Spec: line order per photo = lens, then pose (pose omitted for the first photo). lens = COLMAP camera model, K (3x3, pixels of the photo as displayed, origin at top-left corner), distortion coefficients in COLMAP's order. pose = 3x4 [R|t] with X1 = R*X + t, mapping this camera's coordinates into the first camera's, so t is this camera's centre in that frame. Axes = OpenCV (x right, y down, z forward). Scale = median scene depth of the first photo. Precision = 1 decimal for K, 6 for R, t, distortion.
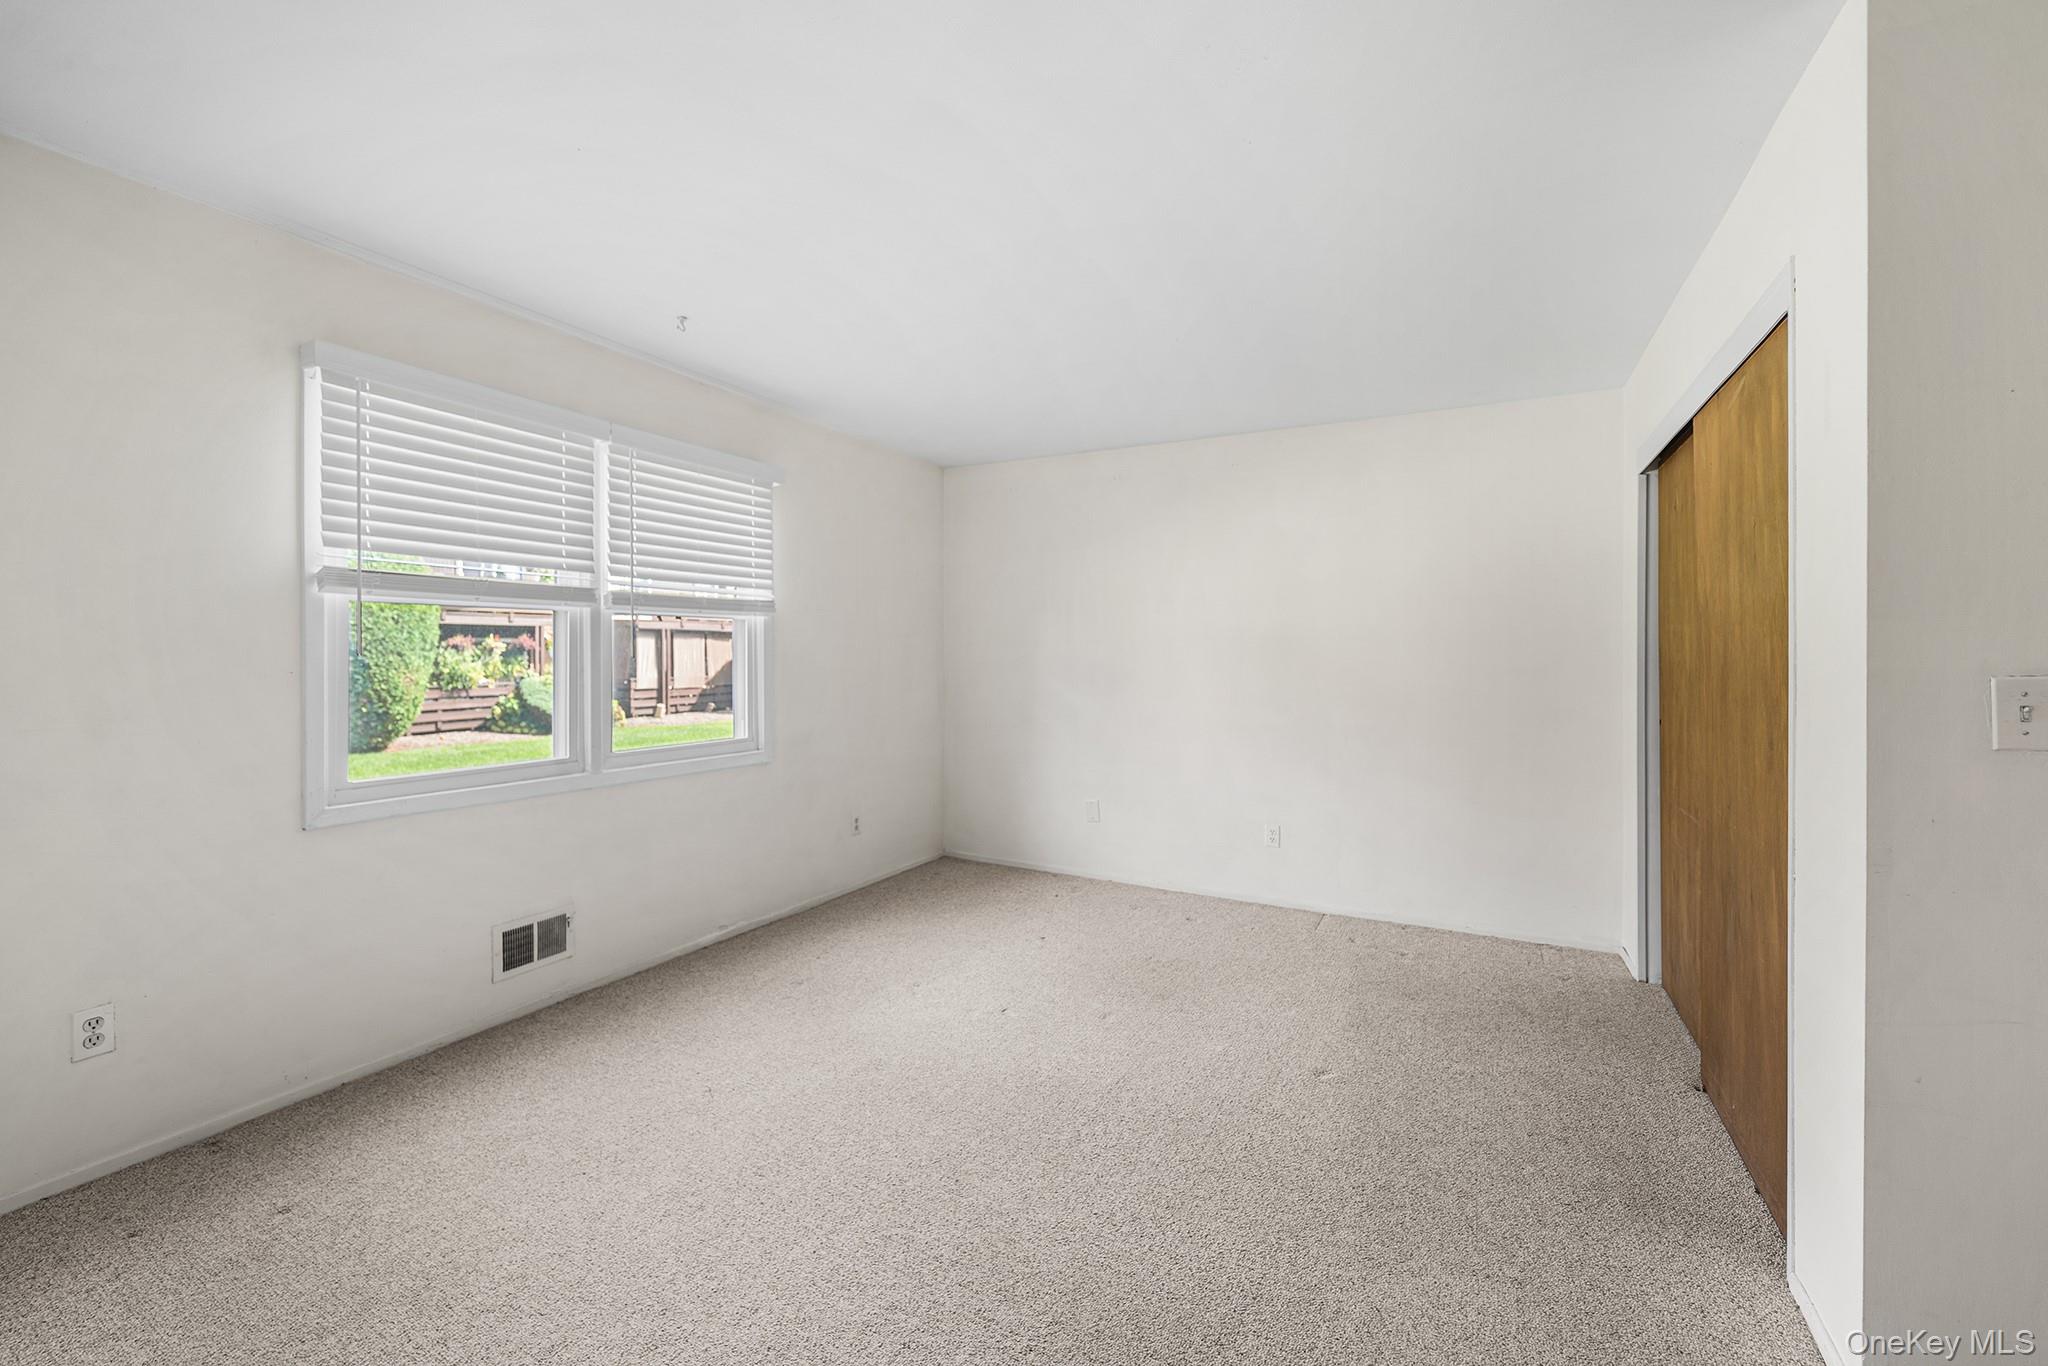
lens RADIAL K [[815.9, 0, 1027.2], [0, 815.9, 649.8], [0, 0, 1]] dist [-0.001639, -0.000032]
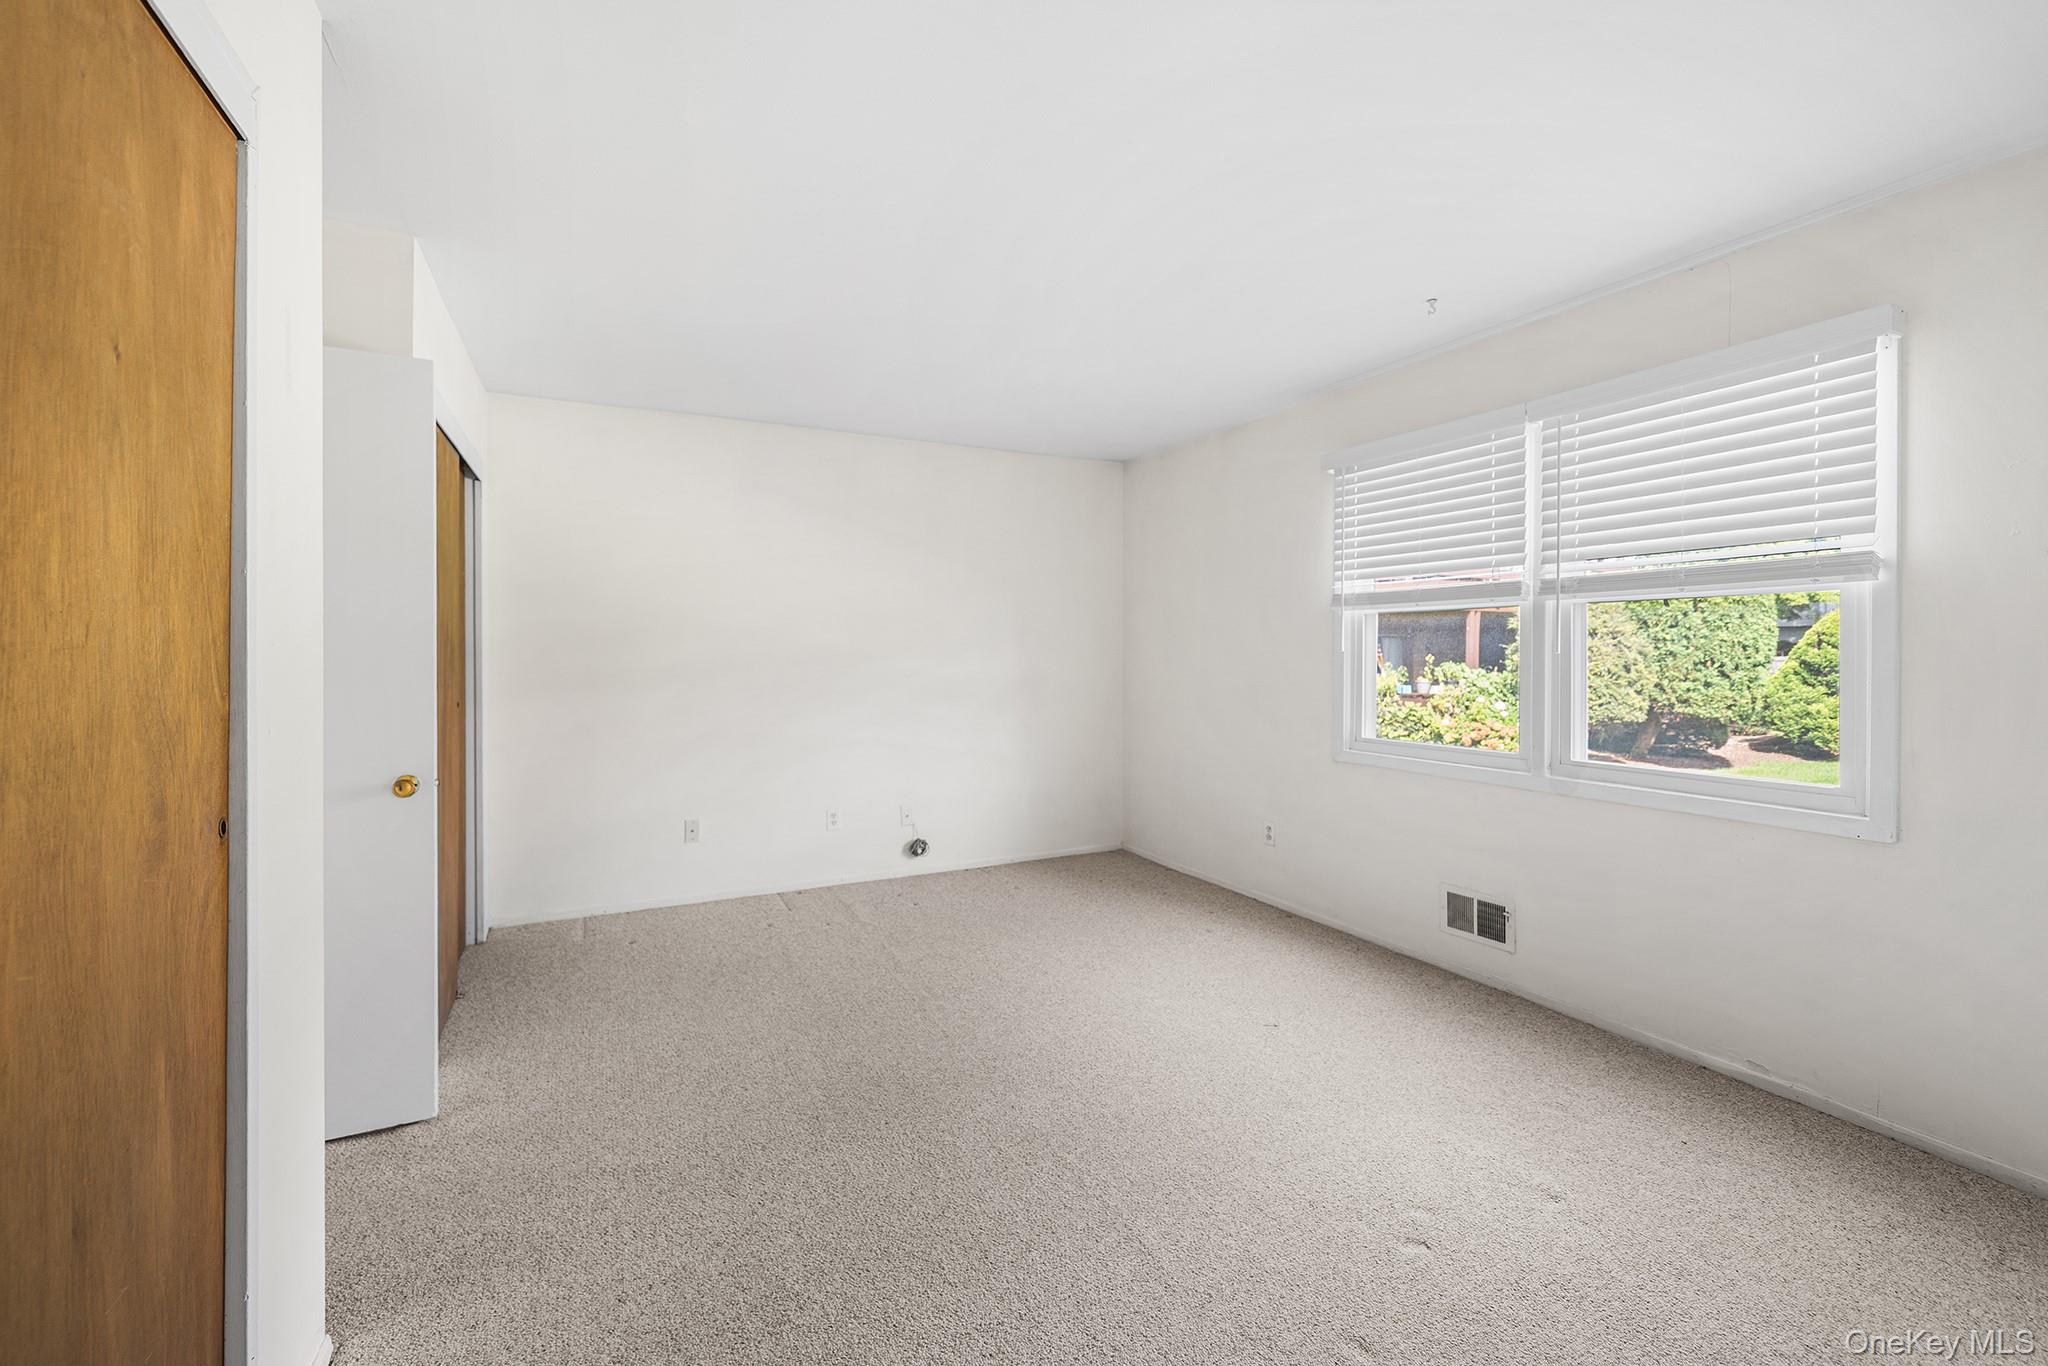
lens RADIAL K [[815.9, 0, 1026.5], [0, 815.9, 665.2], [0, 0, 1]] dist [-0.001639, -0.000032]
pose [[-0.559033, 0.005119, -0.829130, 0.564215], [-0.000590, 0.999978, 0.006571, 0.016890], [0.829146, 0.004162, -0.559017, 1.004601]]
